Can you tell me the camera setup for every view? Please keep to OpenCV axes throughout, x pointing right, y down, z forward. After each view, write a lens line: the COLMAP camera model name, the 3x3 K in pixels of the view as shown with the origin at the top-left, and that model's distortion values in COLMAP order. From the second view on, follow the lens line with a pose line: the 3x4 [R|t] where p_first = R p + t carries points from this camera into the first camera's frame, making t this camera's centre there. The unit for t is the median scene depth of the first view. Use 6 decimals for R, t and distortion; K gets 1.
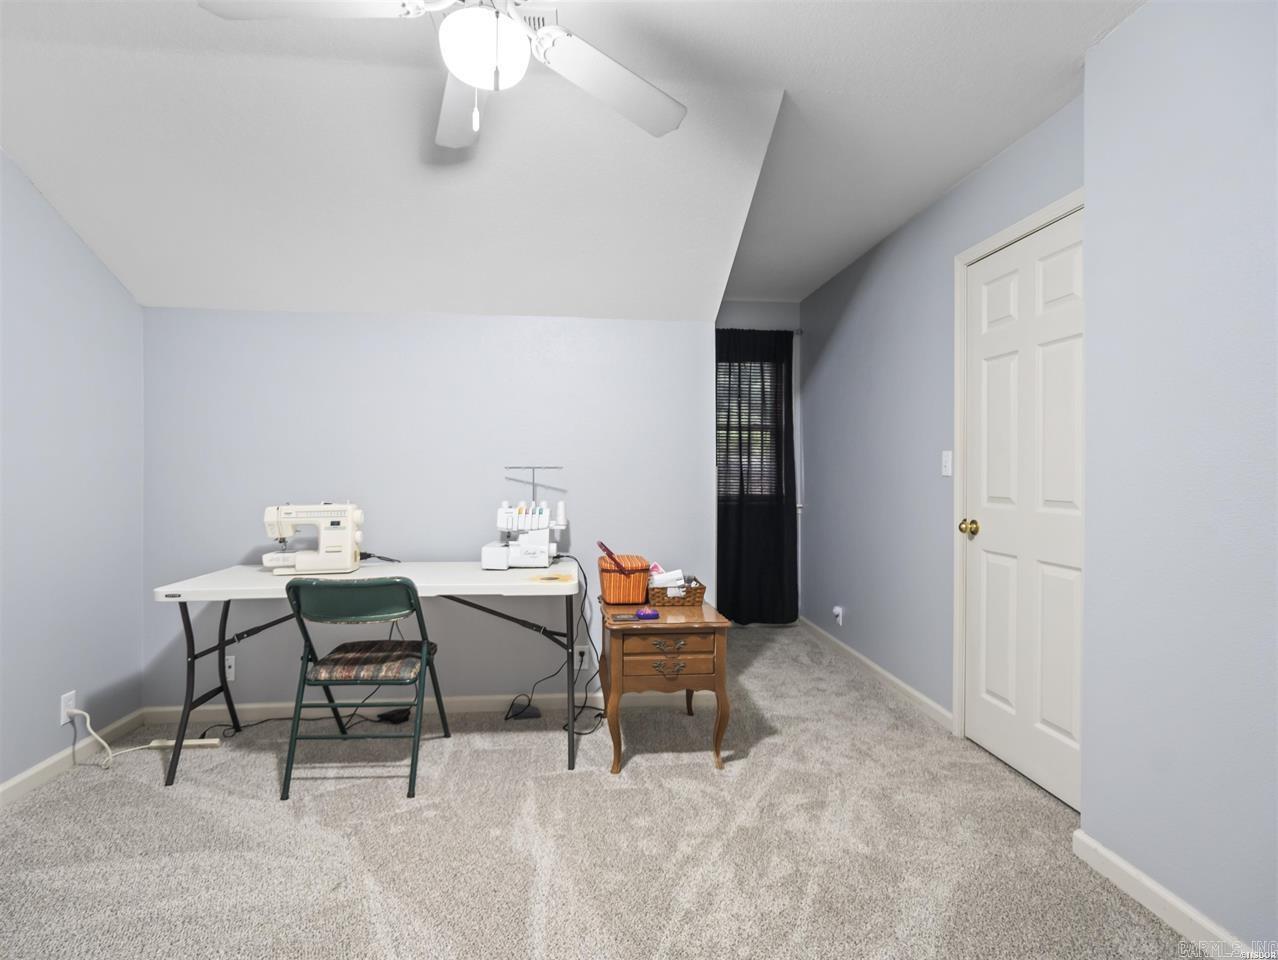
lens RADIAL K [[654.3, 0, 637.3], [0, 654.3, 484.8], [0, 0, 1]] dist [-0.017150, 0.004266]
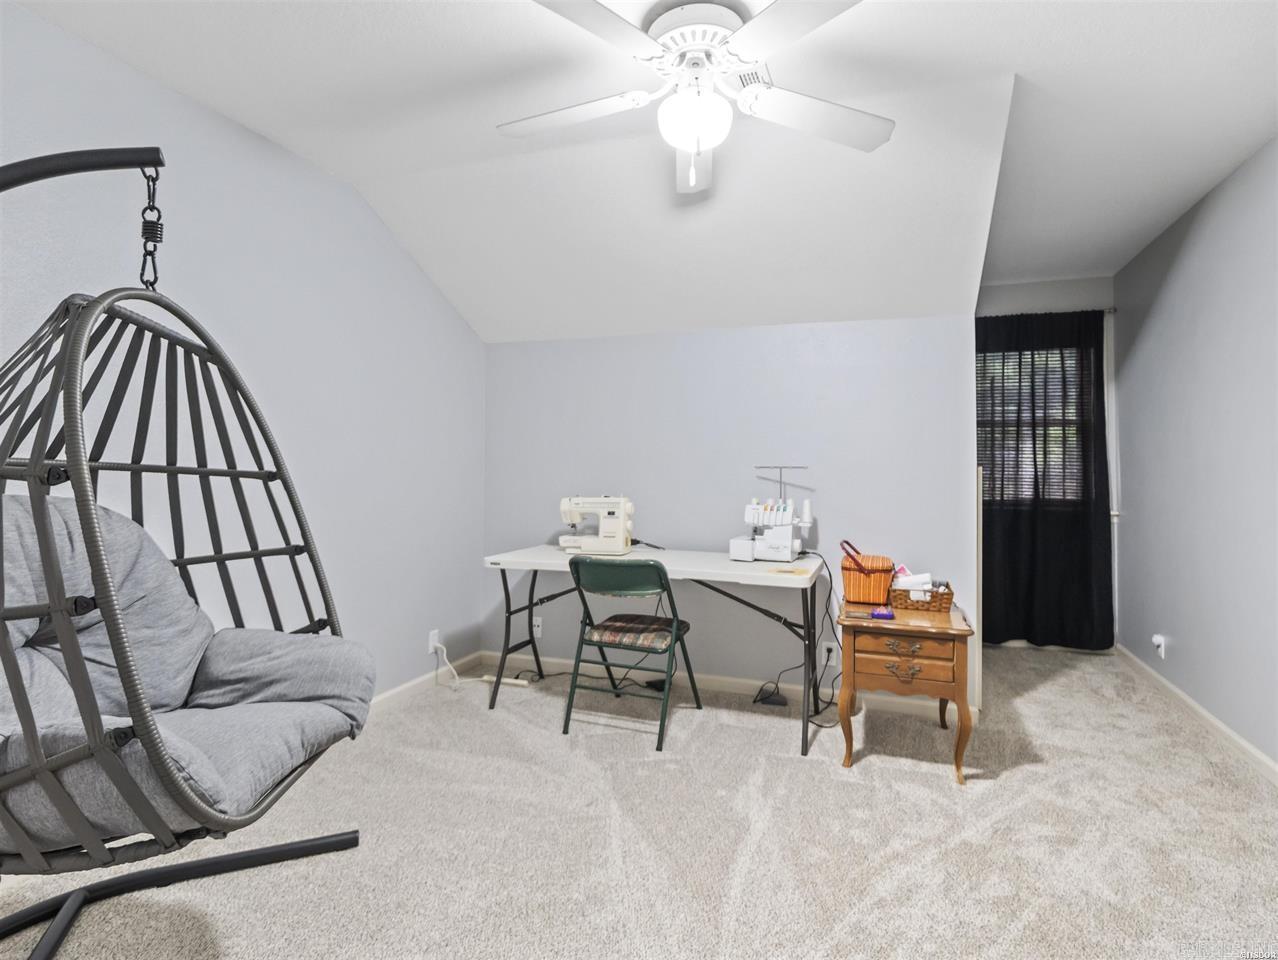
lens RADIAL K [[654.3, 0, 637.3], [0, 654.3, 484.8], [0, 0, 1]] dist [-0.017150, 0.004266]
pose [[0.902002, 0.016074, -0.431432, 0.099340], [-0.015727, 0.999867, 0.004370, 0.001518], [0.431445, 0.002844, 0.902135, -0.059492]]
